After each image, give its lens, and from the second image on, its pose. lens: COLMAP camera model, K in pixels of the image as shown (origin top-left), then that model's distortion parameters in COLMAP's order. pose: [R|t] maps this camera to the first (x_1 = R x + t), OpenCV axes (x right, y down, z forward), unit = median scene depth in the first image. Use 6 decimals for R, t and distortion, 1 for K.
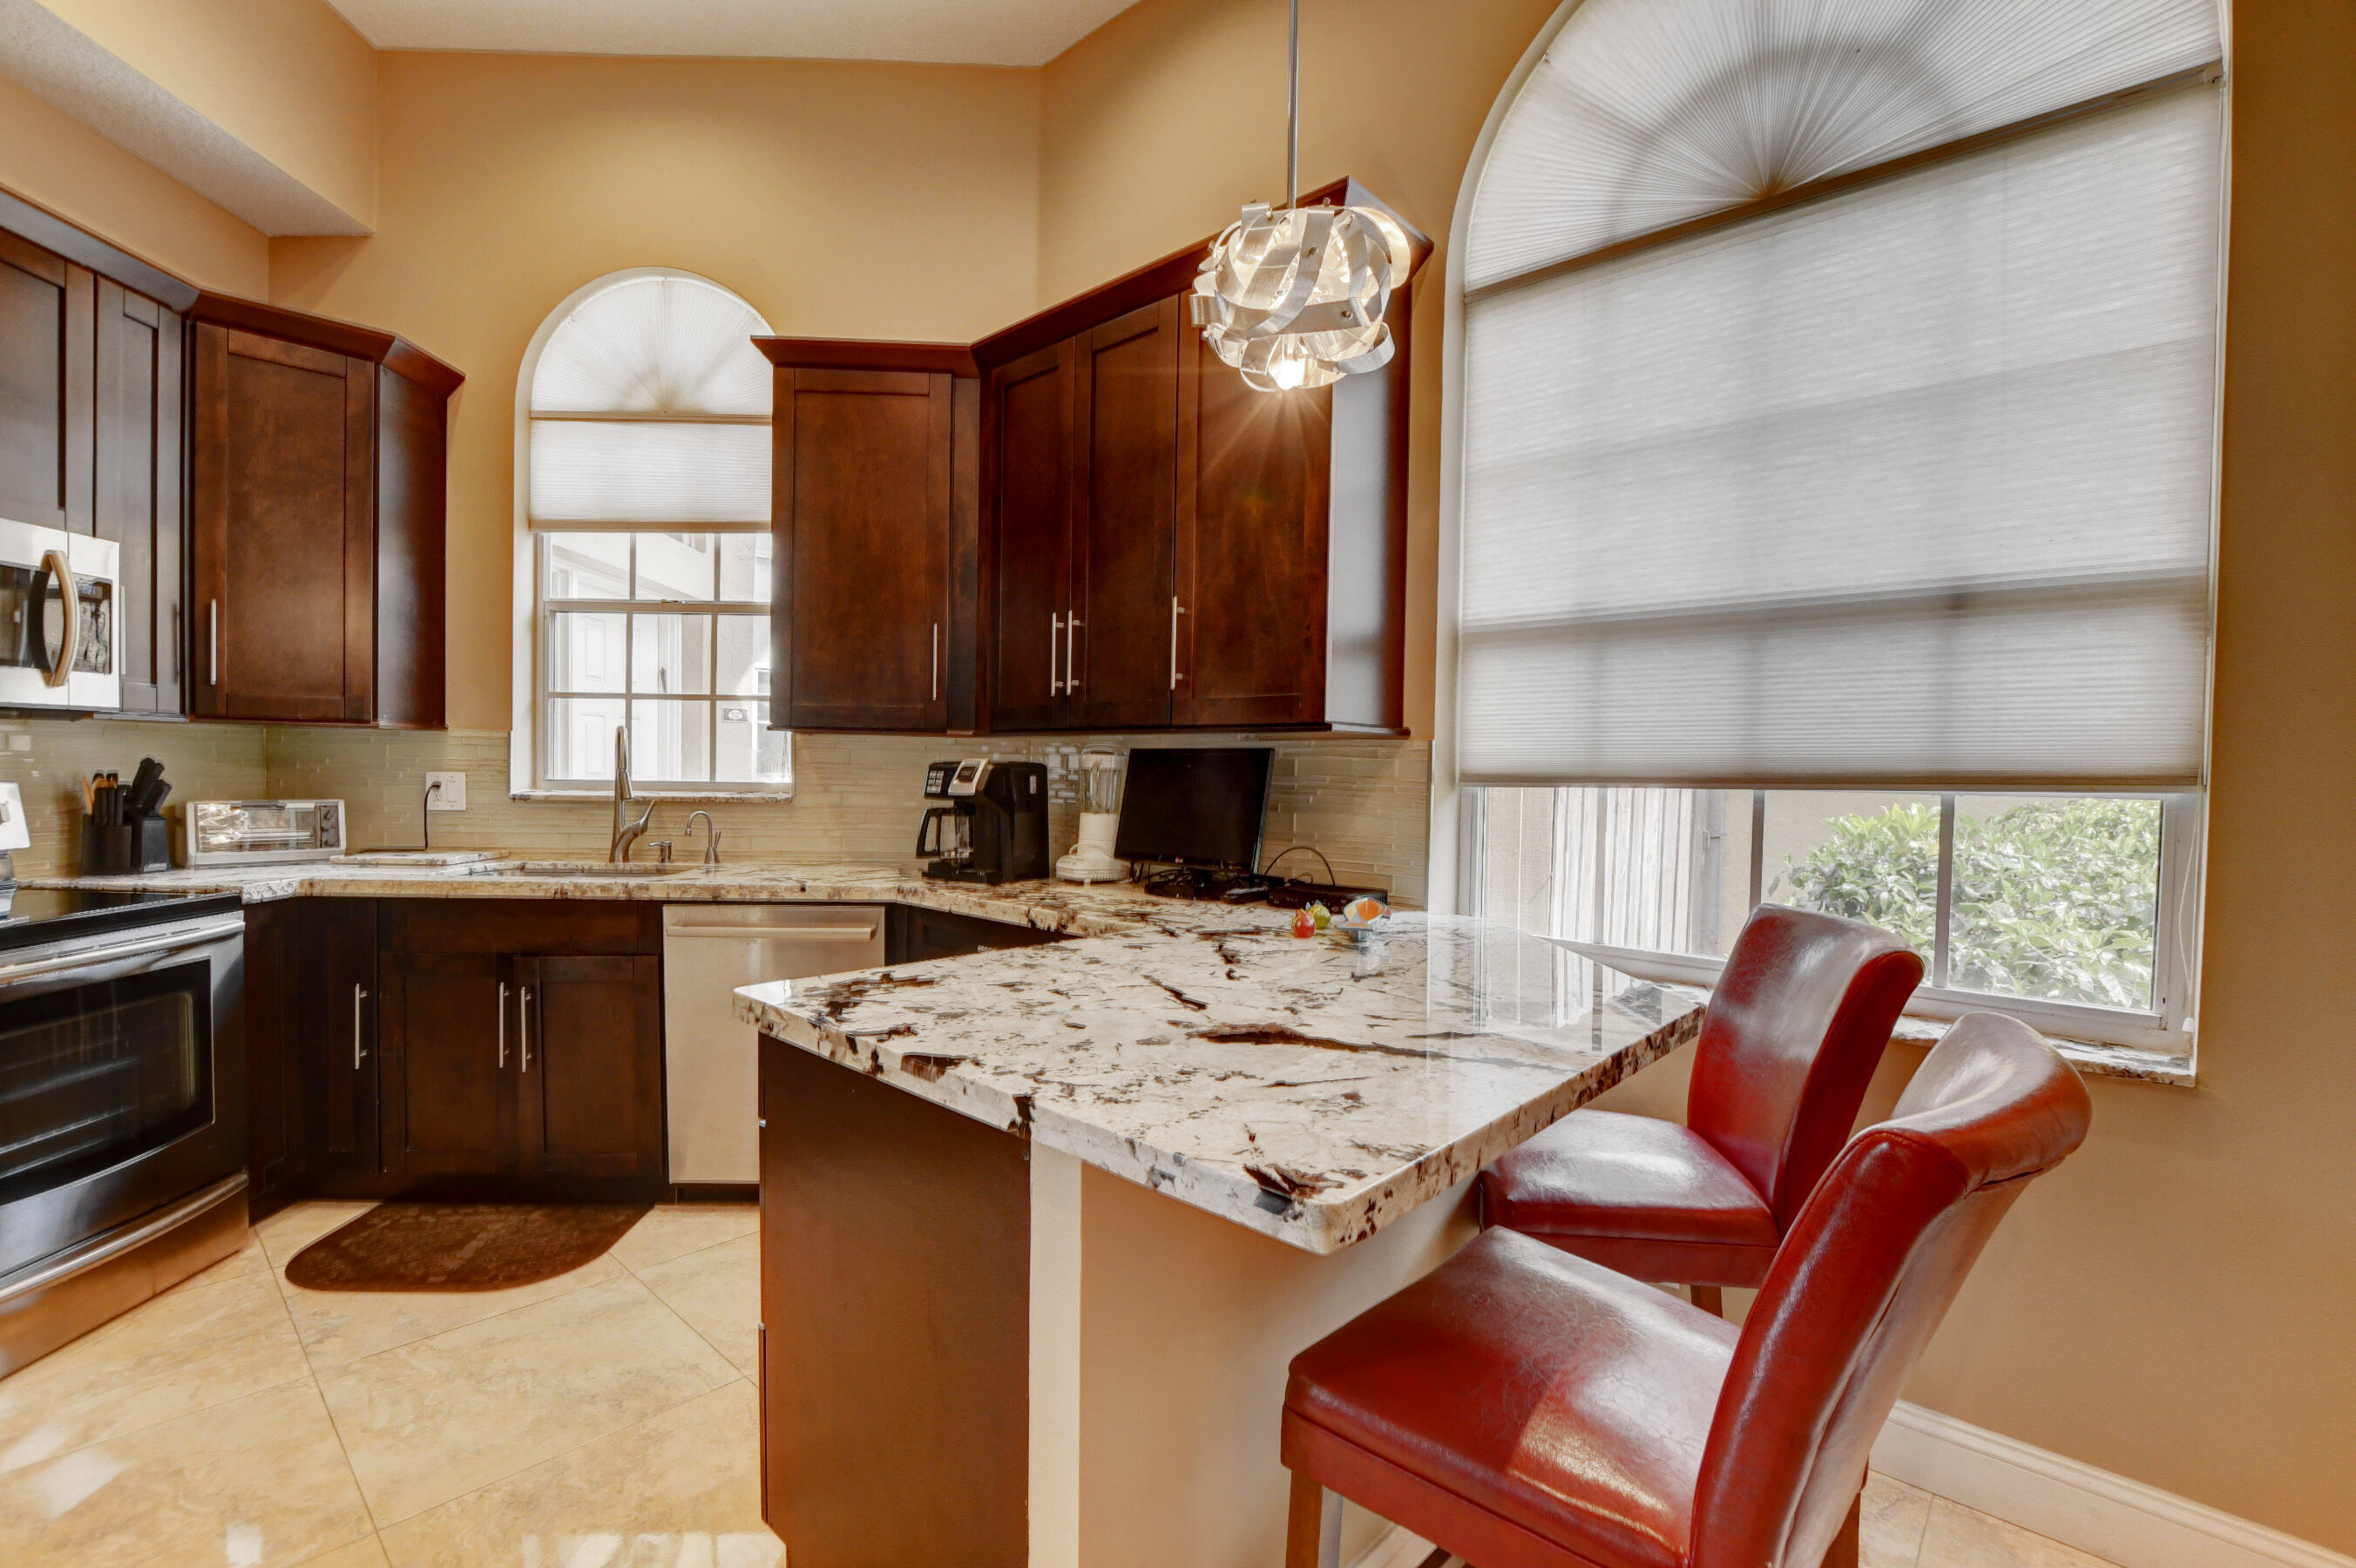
lens RADIAL K [[1033.3, 0, 1180.4], [0, 1033.3, 762.9], [0, 0, 1]] dist [-0.011292, -0.000048]
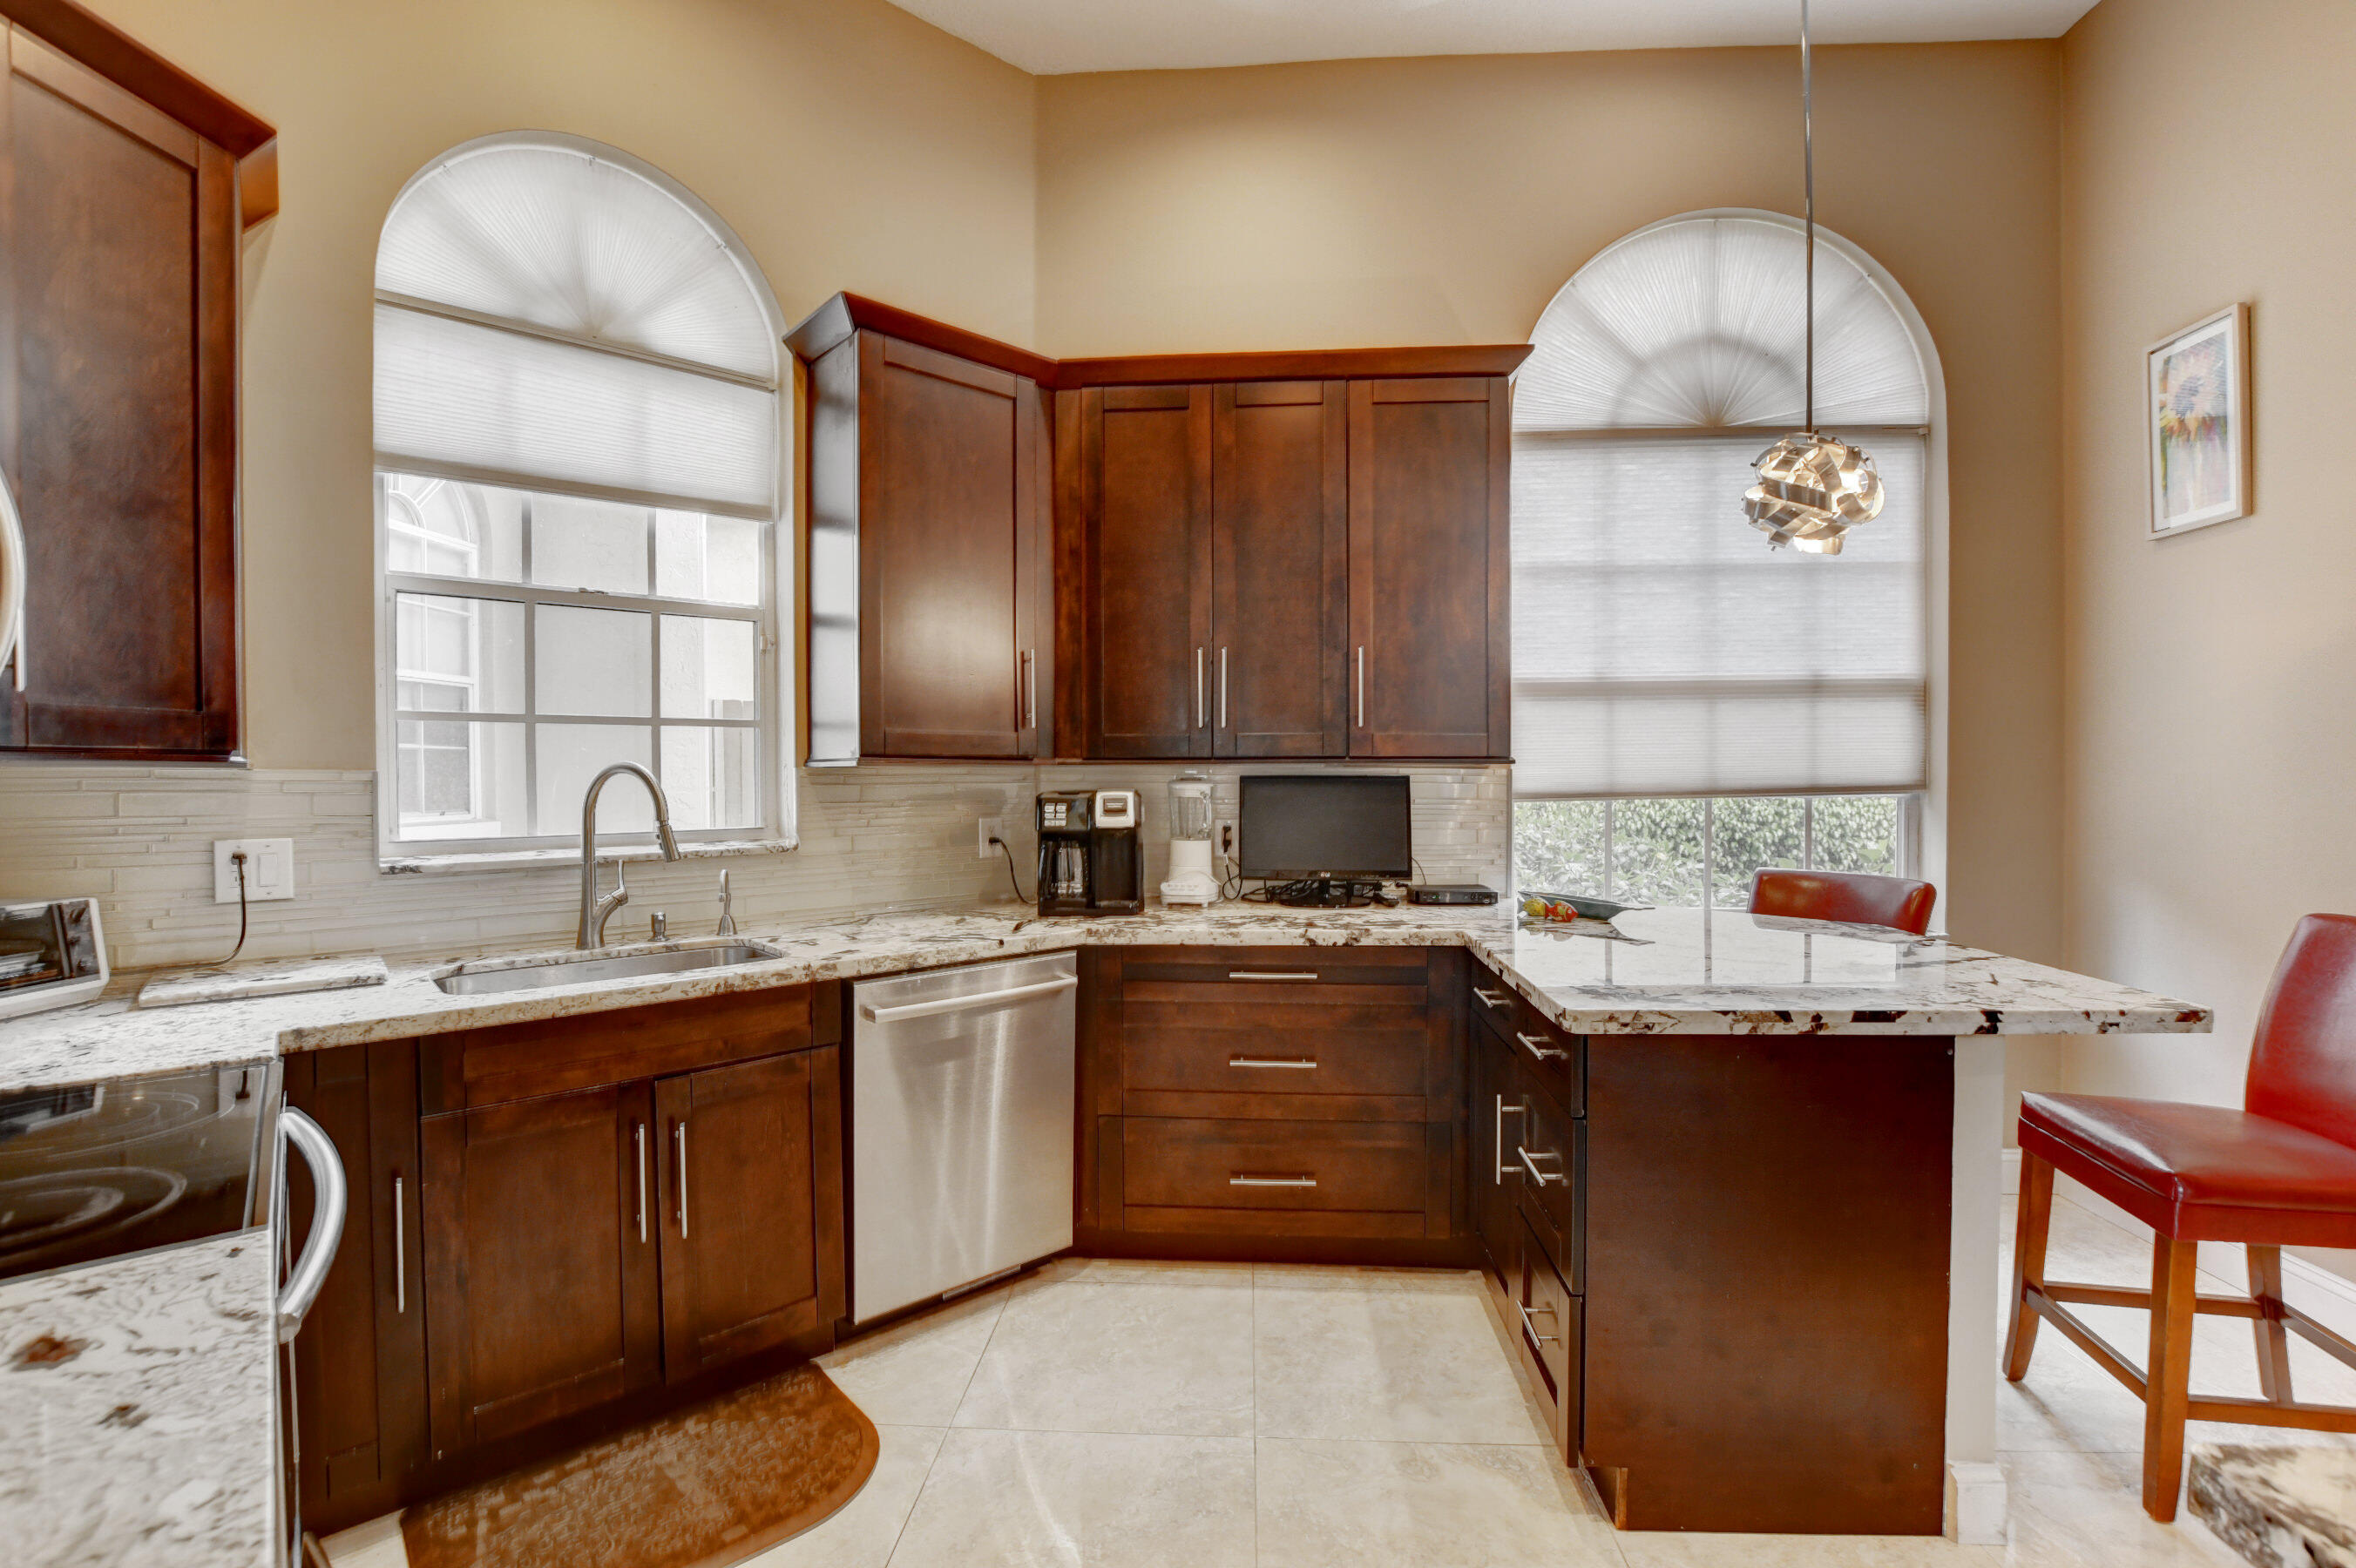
lens RADIAL K [[992.7, 0, 1178.0], [0, 992.7, 784.0], [0, 0, 1]] dist [-0.026094, 0.000055]
pose [[0.786847, -0.024031, 0.616680, -0.770130], [0.020968, 0.999706, 0.012203, -0.022816], [-0.616792, 0.003329, 0.787119, 0.229390]]
